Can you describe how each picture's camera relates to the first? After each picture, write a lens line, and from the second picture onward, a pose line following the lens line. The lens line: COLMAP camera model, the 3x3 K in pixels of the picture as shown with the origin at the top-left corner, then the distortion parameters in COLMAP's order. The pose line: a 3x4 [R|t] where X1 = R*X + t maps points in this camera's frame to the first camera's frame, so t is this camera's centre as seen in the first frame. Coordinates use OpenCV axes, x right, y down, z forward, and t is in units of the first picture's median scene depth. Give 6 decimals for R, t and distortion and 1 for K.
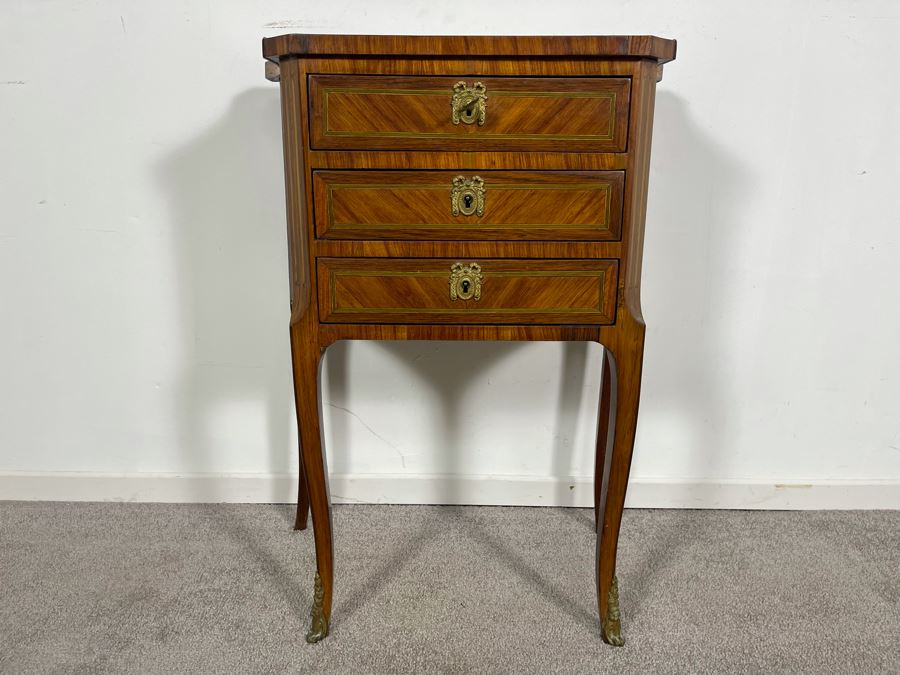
lens RADIAL K [[677.5, 0, 445.9], [0, 677.5, 334.2], [0, 0, 1]] dist [0.050493, -0.049820]
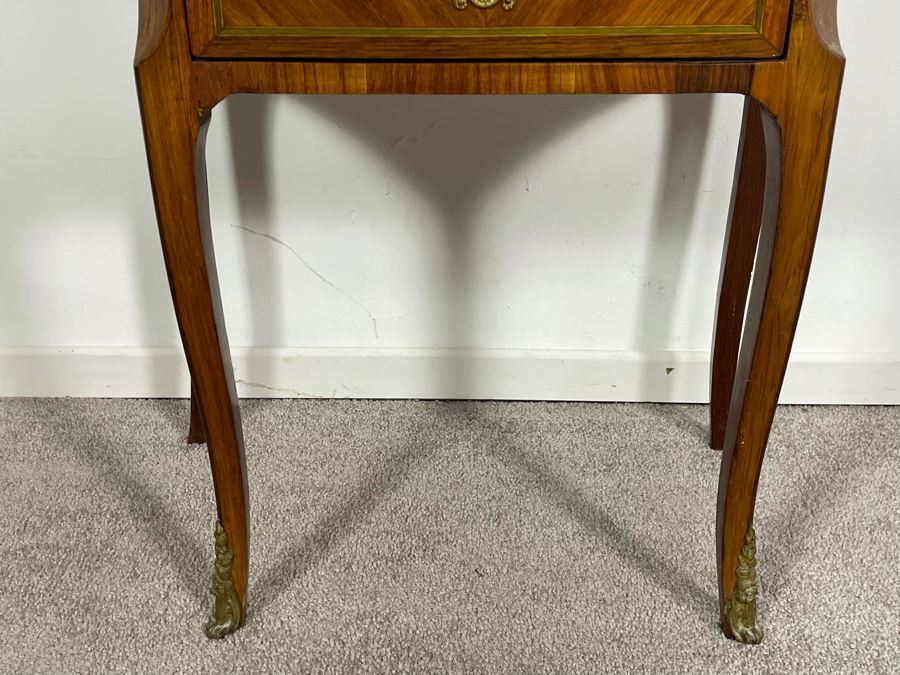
lens RADIAL K [[1056.6, 0, 444.2], [0, 1056.6, 321.9], [0, 0, 1]] dist [0.111953, -0.294714]
pose [[0.999939, -0.003138, -0.010628, 0.007356], [0.005041, 0.982905, 0.184044, 0.030877], [0.009868, -0.184086, 0.982861, 0.197528]]
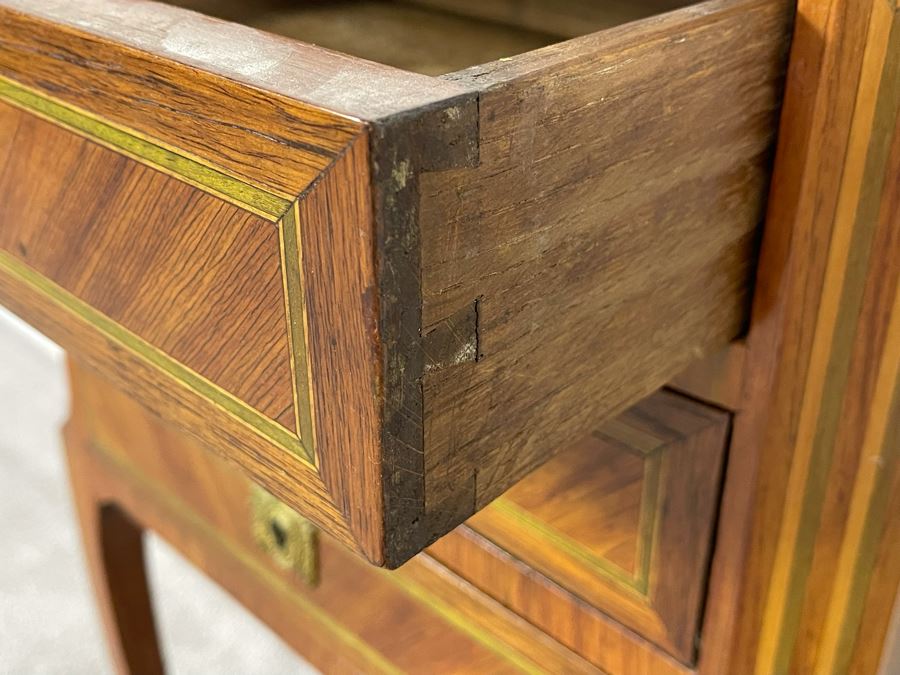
lens RADIAL K [[1065.2, 0, 447.1], [0, 1065.2, 308.7], [0, 0, 1]] dist [0.106191, -0.252946]
pose [[0.710487, 0.322387, -0.625520, 0.381371], [-0.187560, 0.943487, 0.273226, -0.330355], [0.678255, -0.076801, 0.730803, 0.677053]]
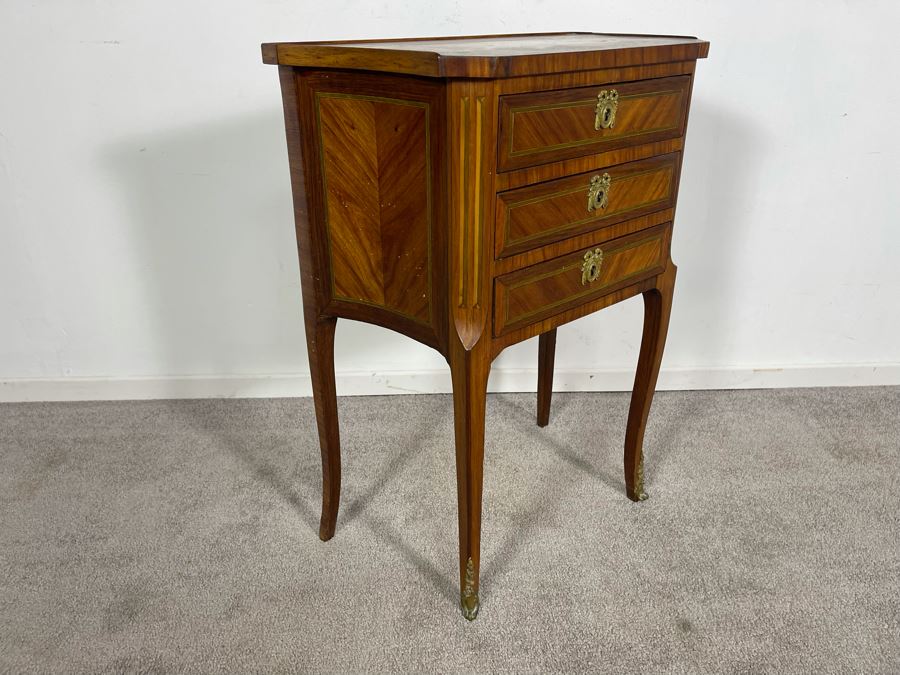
lens RADIAL K [[680.9, 0, 451.7], [0, 680.9, 324.8], [0, 0, 1]] dist [0.077430, -0.106992]
pose [[0.763858, -0.279529, 0.581708, -0.831001], [0.171752, 0.956878, 0.234278, -0.289740], [-0.622111, -0.079045, 0.778929, 0.253976]]
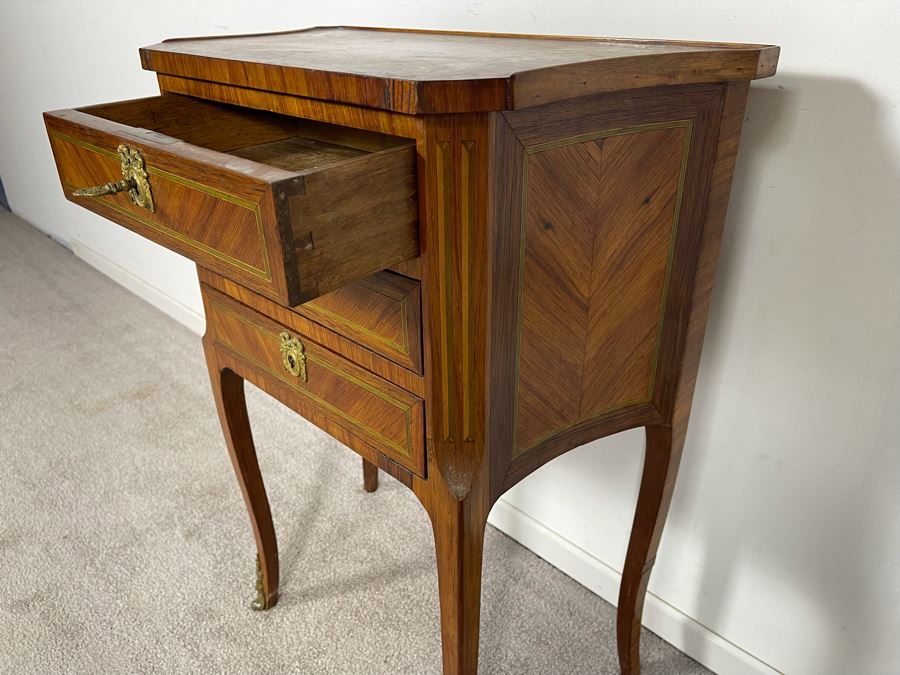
lens RADIAL K [[680.9, 0, 451.7], [0, 680.9, 324.8], [0, 0, 1]] dist [0.077430, -0.106992]
pose [[0.719551, 0.296120, -0.628139, 0.670717], [-0.160798, 0.950991, 0.264122, -0.360806], [0.675566, -0.089046, 0.731902, 0.527113]]
